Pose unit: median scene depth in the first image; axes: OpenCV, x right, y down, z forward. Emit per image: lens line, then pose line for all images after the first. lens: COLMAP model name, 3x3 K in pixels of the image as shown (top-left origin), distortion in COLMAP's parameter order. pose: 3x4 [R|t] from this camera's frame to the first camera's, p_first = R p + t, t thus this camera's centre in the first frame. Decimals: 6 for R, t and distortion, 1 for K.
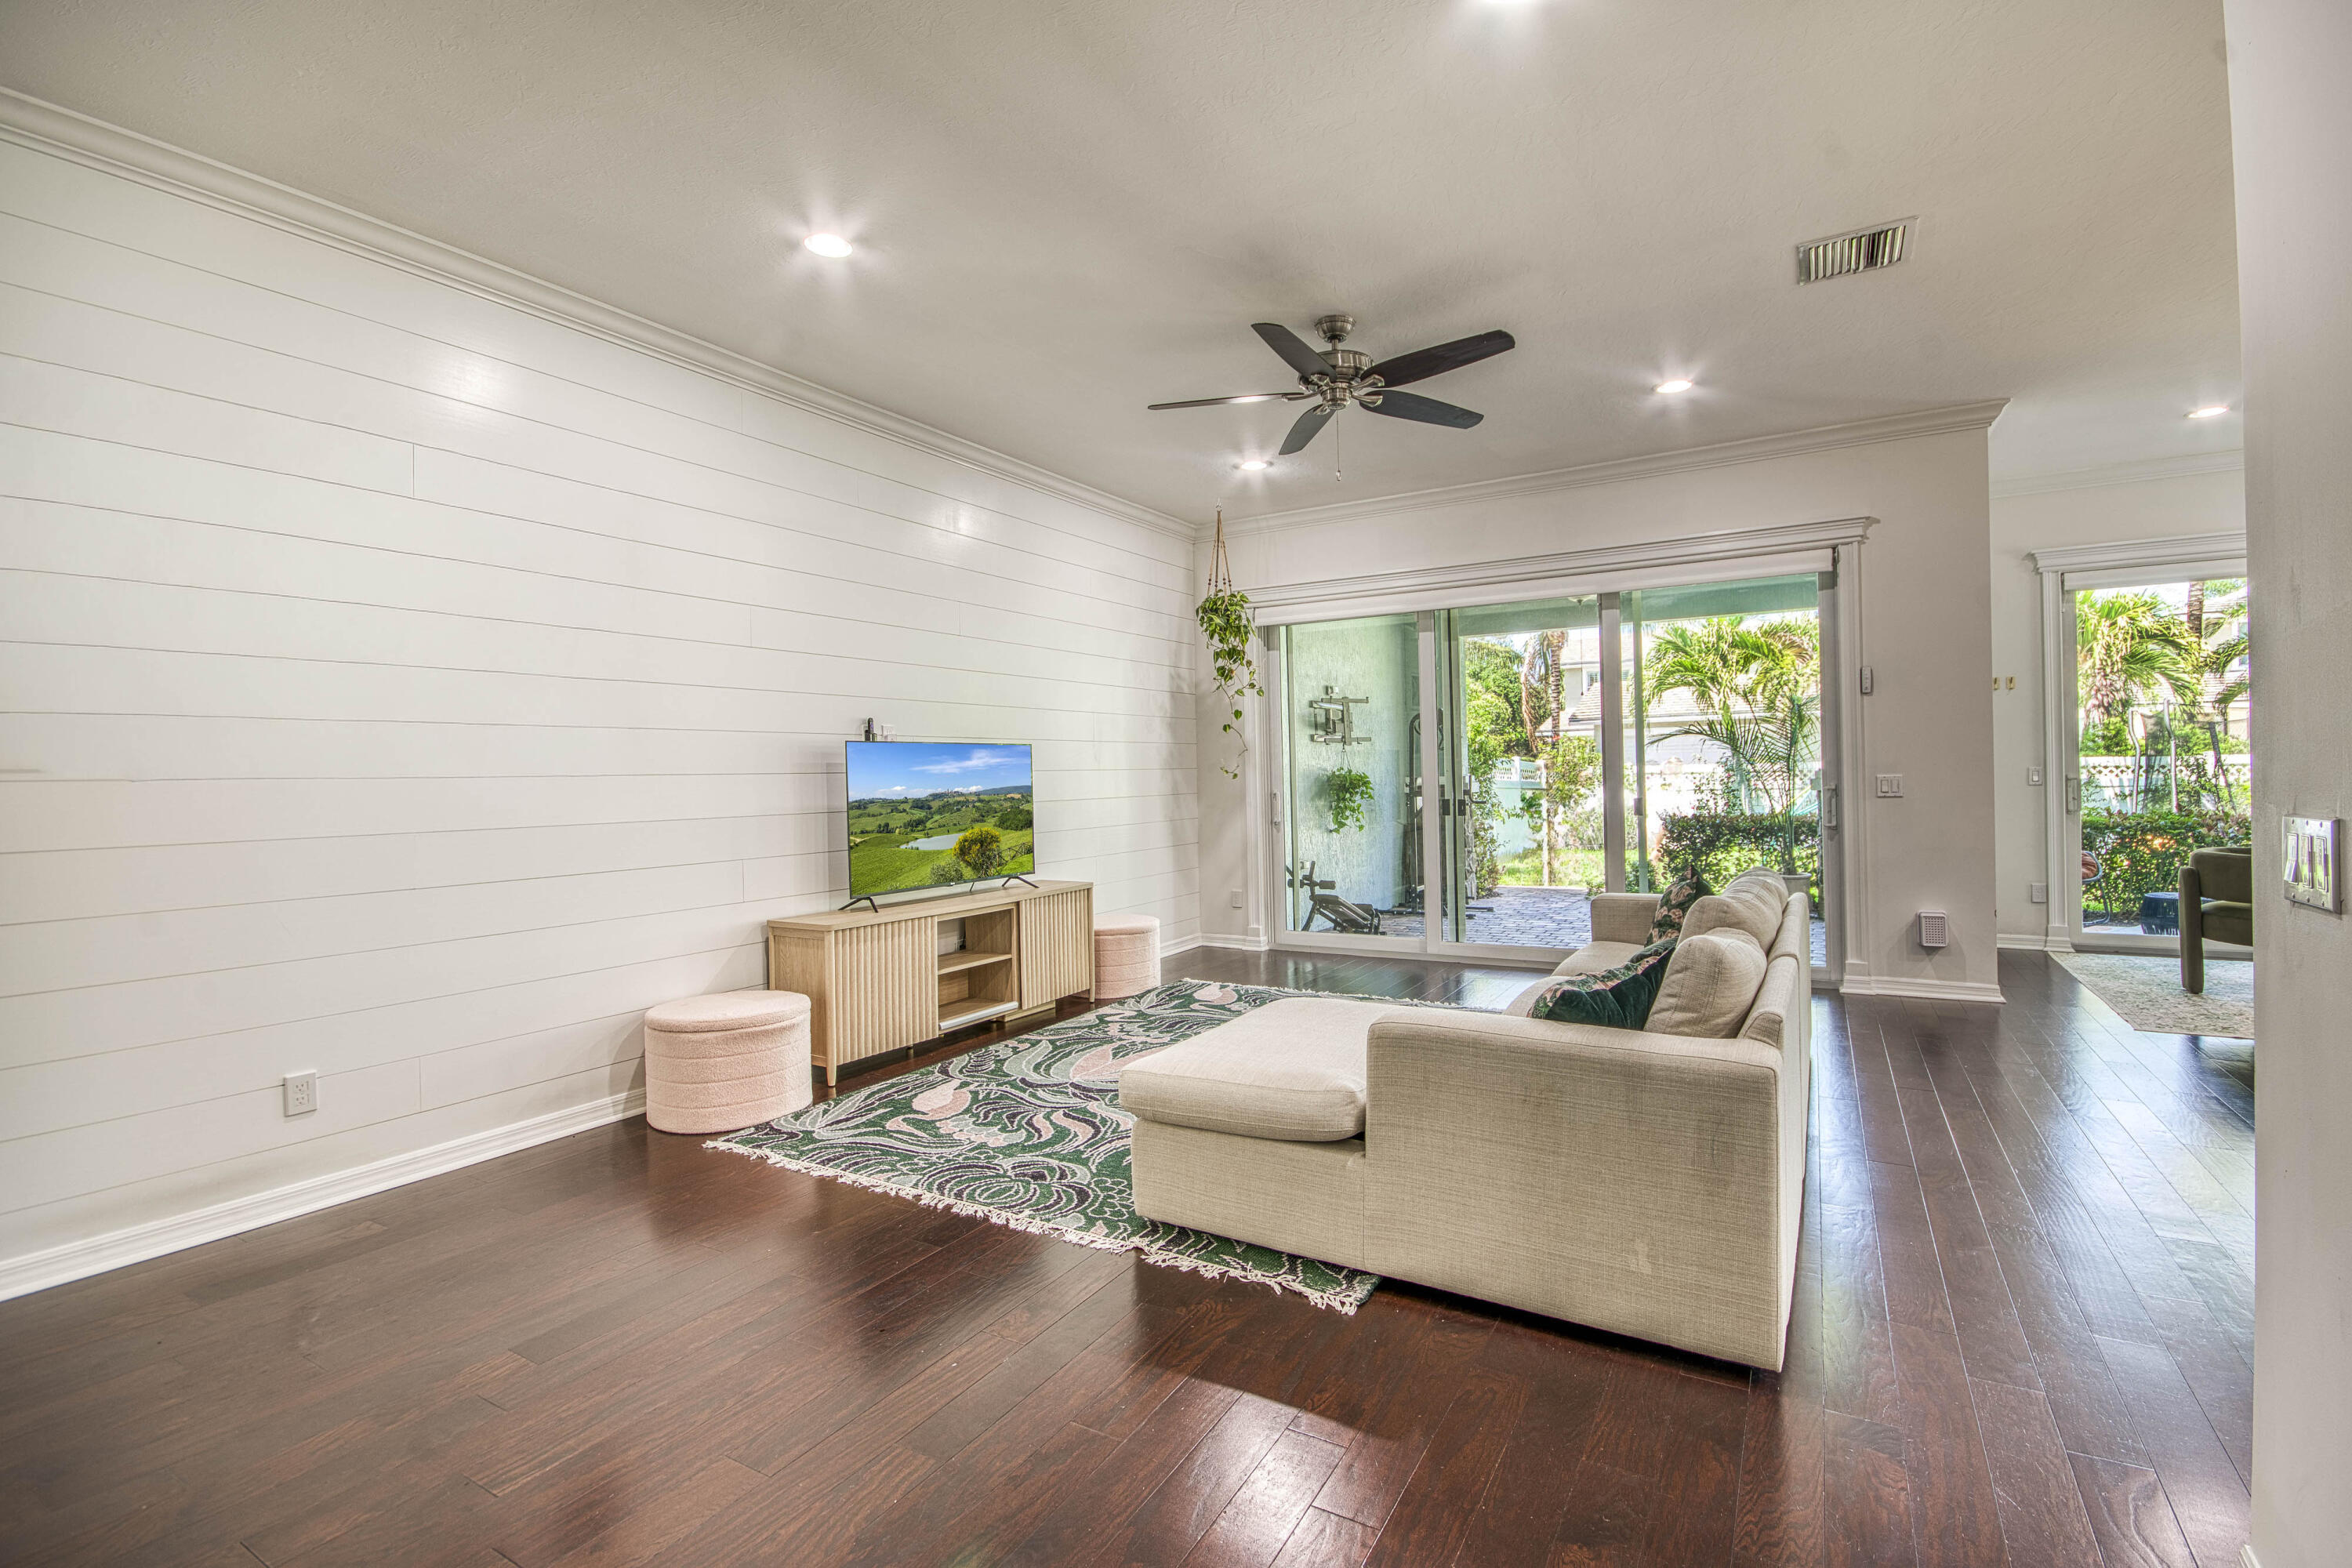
lens RADIAL K [[1042.8, 0, 1228.6], [0, 1042.8, 778.6], [0, 0, 1]] dist [0.004454, -0.009754]
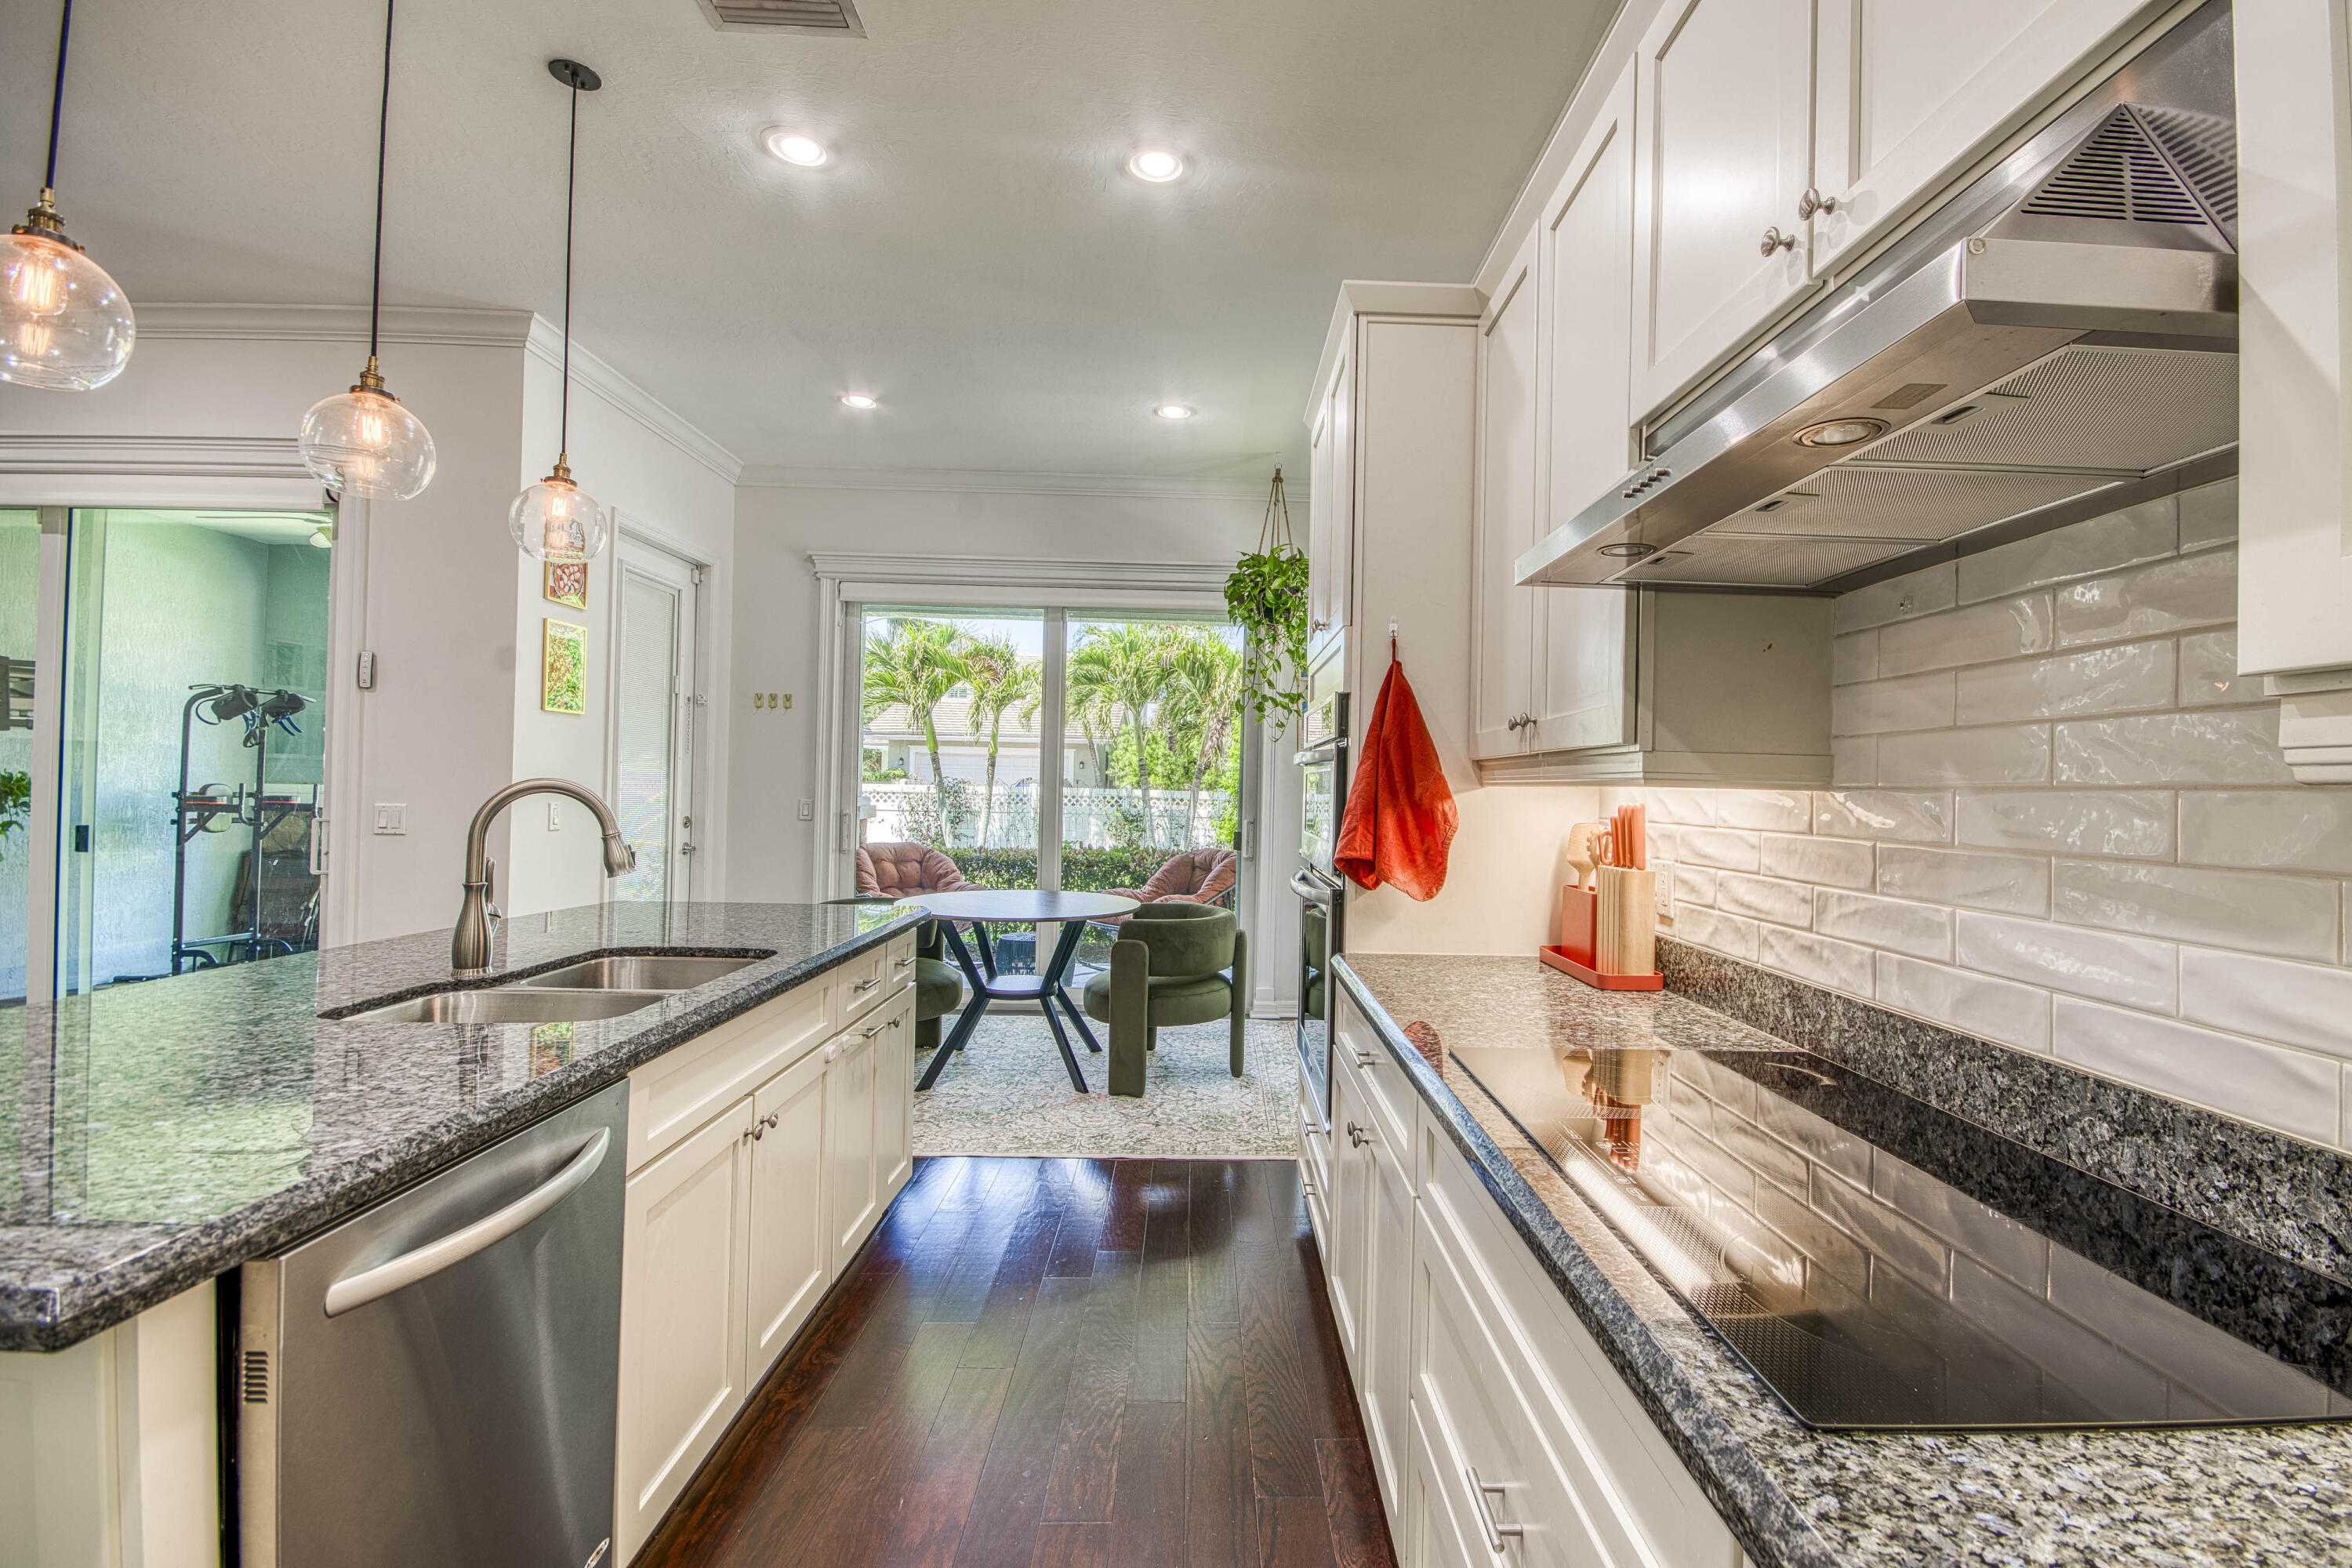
lens RADIAL K [[1042.8, 0, 1228.2], [0, 1042.8, 776.4], [0, 0, 1]] dist [0.004454, -0.009754]
pose [[0.855783, 0.045206, 0.515356, 0.875926], [-0.037196, 0.998973, -0.025863, -0.029324], [-0.515996, 0.002964, 0.856586, 0.098257]]
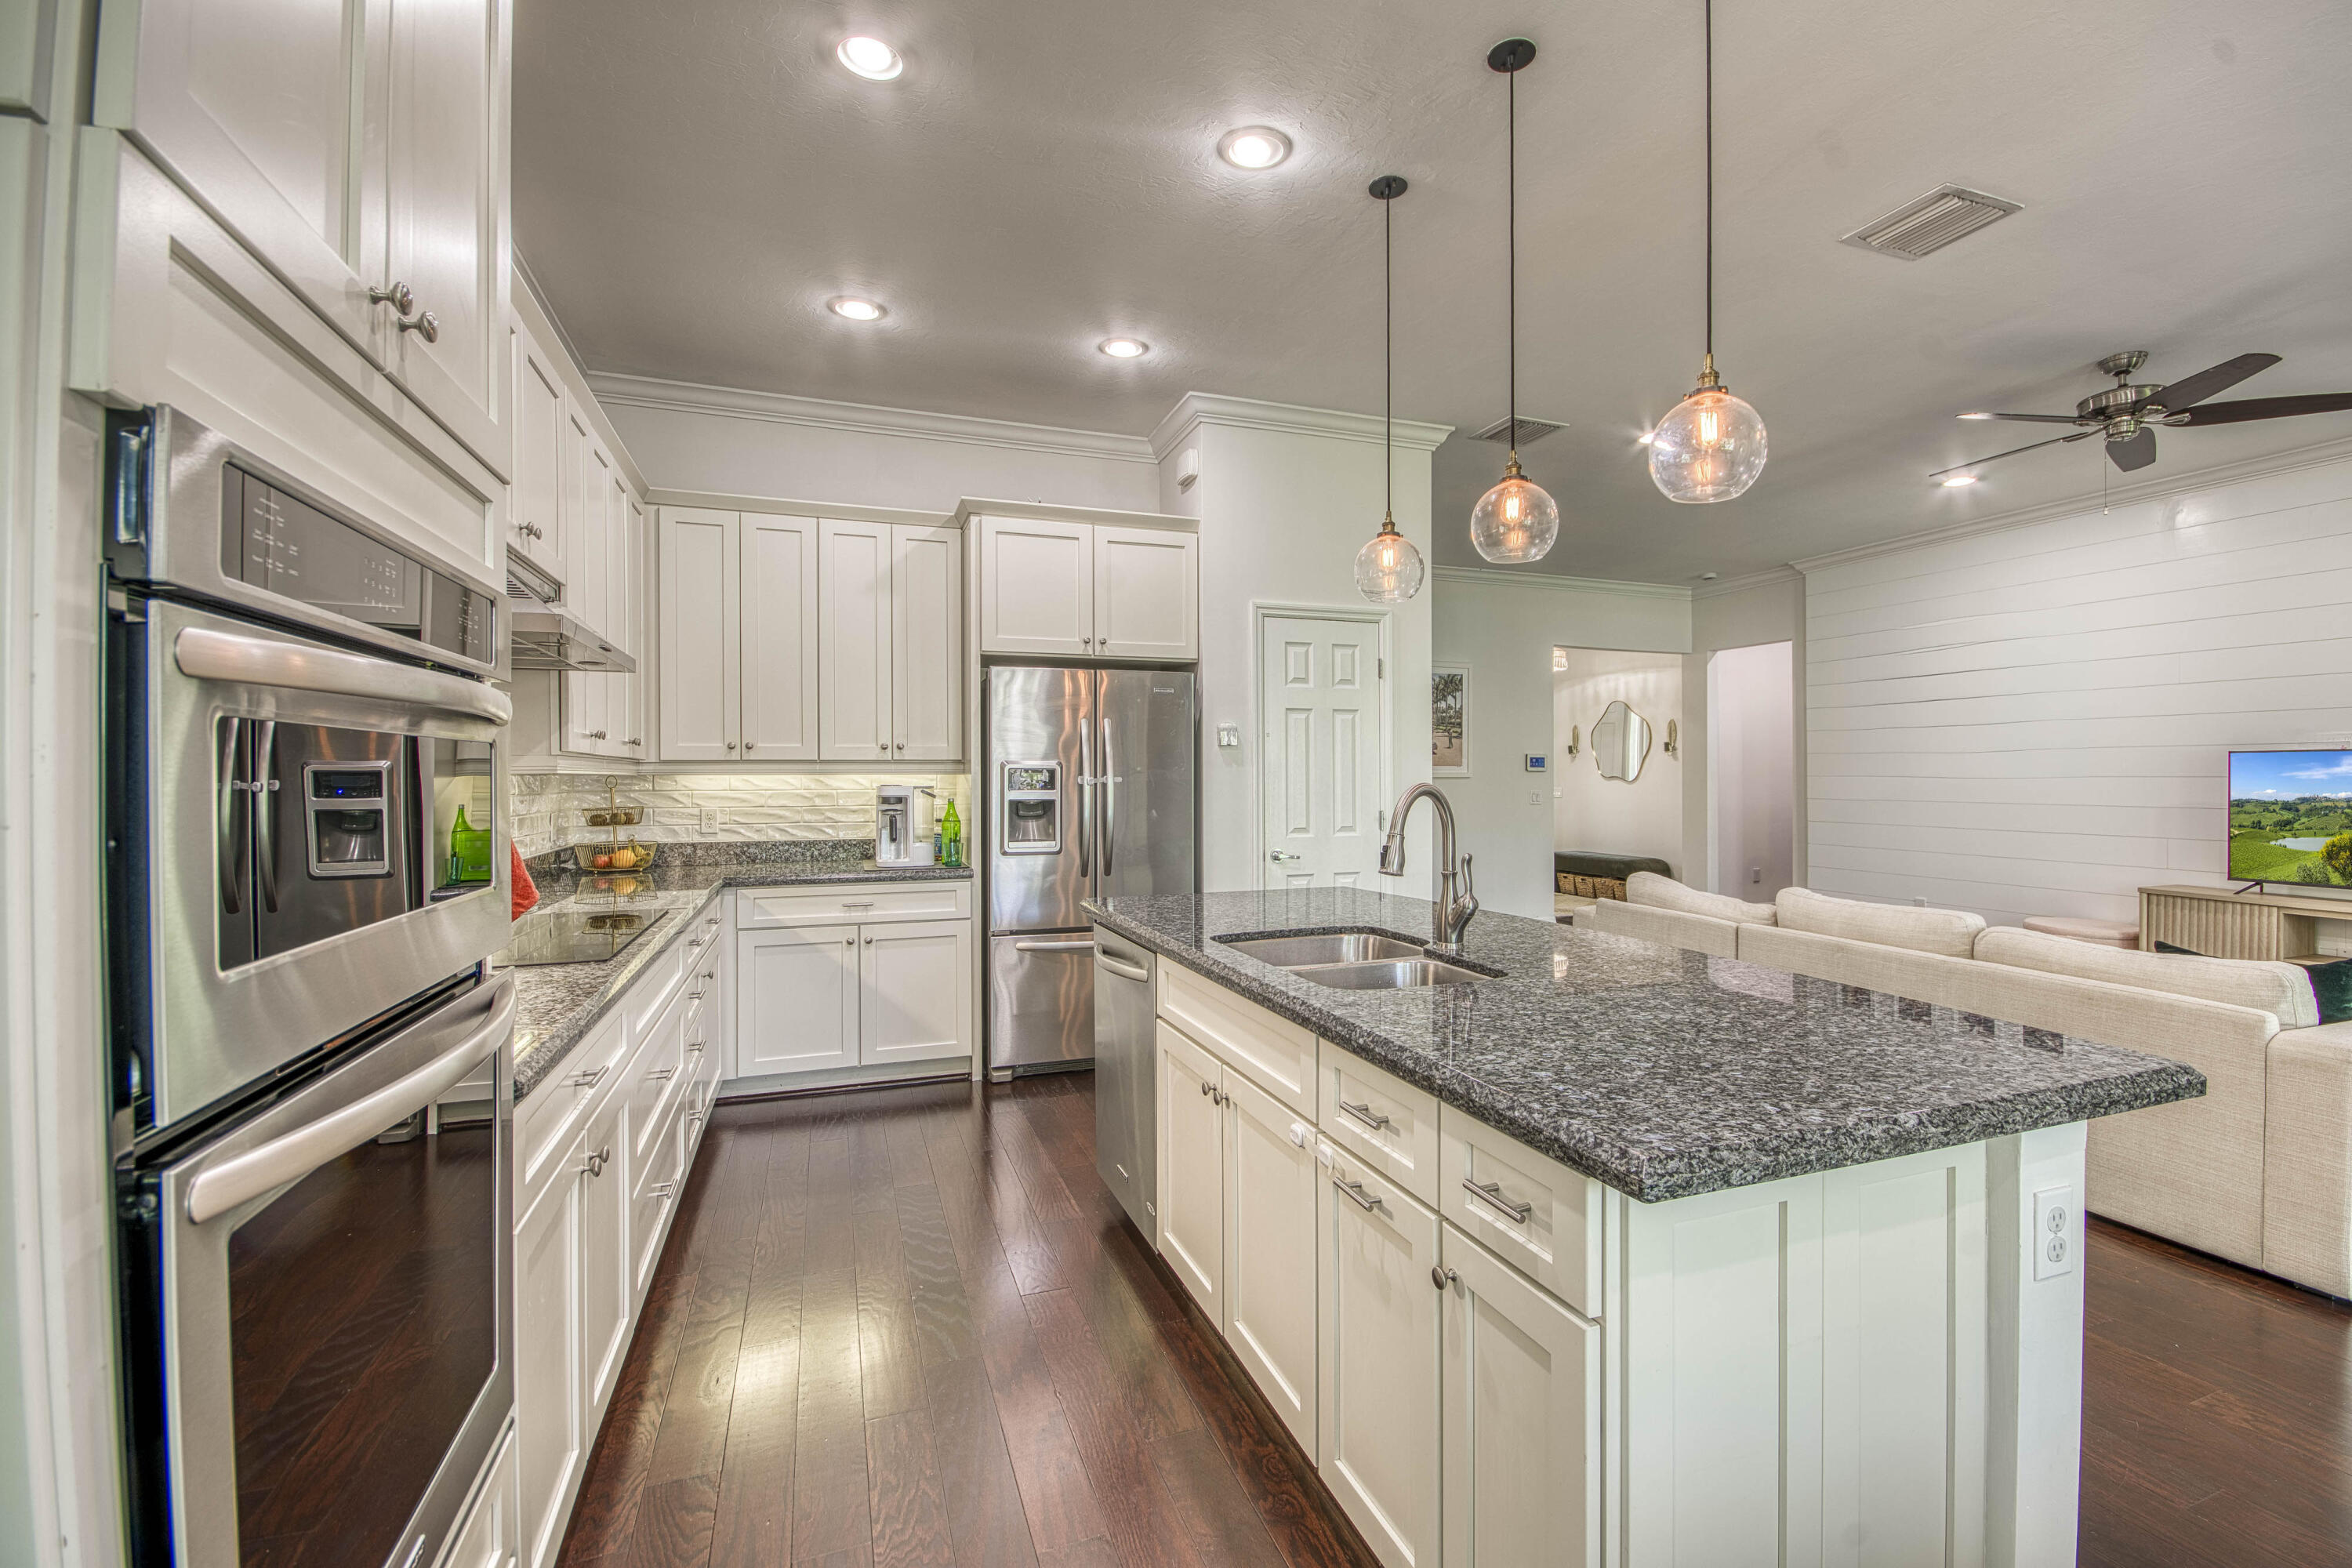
lens RADIAL K [[1042.8, 0, 1236.6], [0, 1042.8, 776.3], [0, 0, 1]] dist [0.004454, -0.009754]
pose [[-0.633408, 0.022683, -0.773486, 1.288737], [0.010680, 0.999731, 0.020573, -0.043320], [0.773745, 0.004770, -0.633480, 0.849866]]
